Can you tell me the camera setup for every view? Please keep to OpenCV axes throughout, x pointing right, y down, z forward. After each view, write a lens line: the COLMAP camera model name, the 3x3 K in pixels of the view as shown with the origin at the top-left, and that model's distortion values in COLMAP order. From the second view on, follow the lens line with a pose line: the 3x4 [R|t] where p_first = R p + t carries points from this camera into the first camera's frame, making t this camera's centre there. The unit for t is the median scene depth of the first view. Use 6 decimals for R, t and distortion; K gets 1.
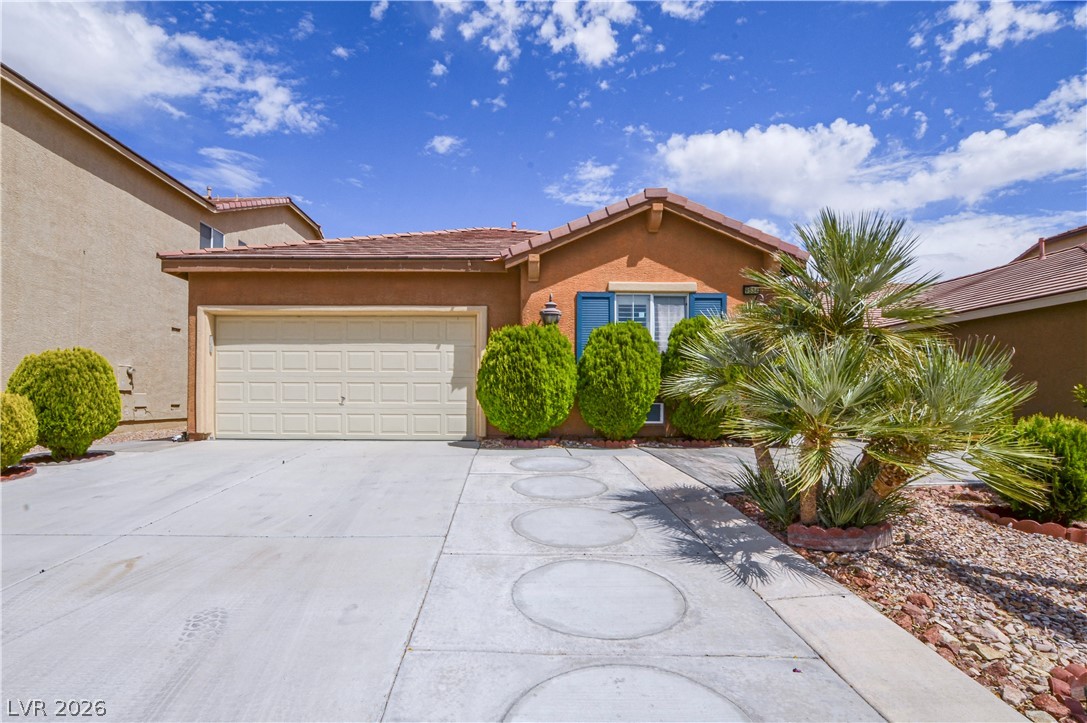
lens RADIAL K [[477.7, 0, 540.1], [0, 477.7, 359.7], [0, 0, 1]] dist [-0.025406, 0.000440]
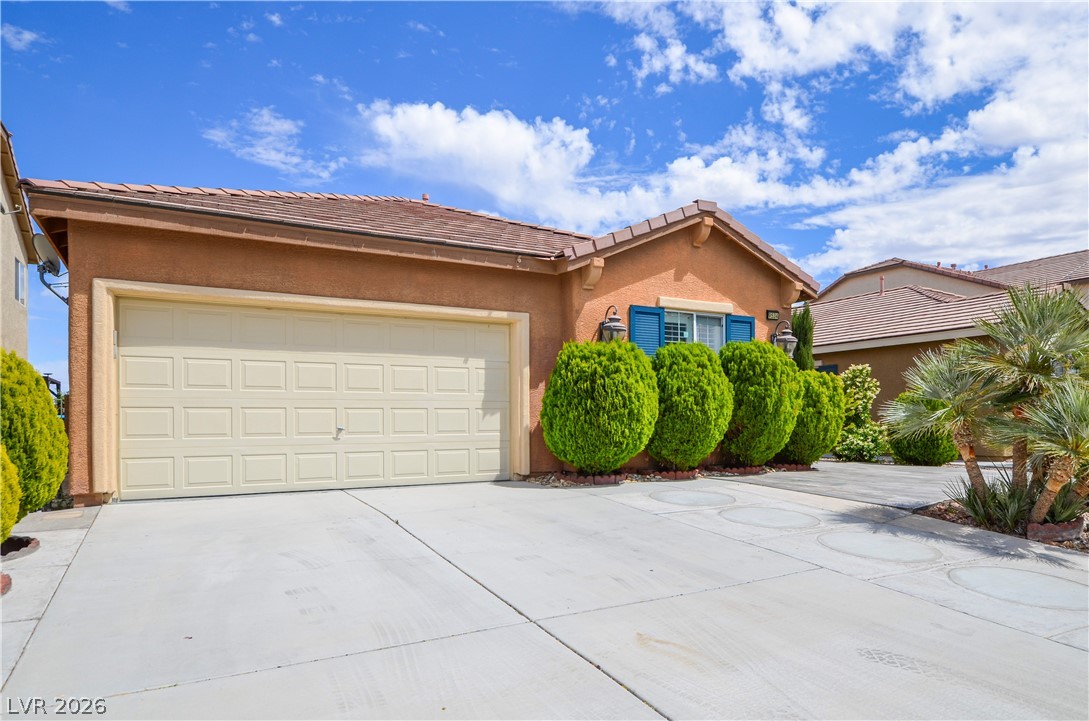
lens RADIAL K [[624.7, 0, 545.1], [0, 624.7, 369.8], [0, 0, 1]] dist [-0.009434, 0.000025]
pose [[0.890557, 0.027605, 0.454032, -0.581546], [-0.026330, 0.999612, -0.009131, -0.007616], [-0.454108, -0.003823, 0.890938, 0.043954]]
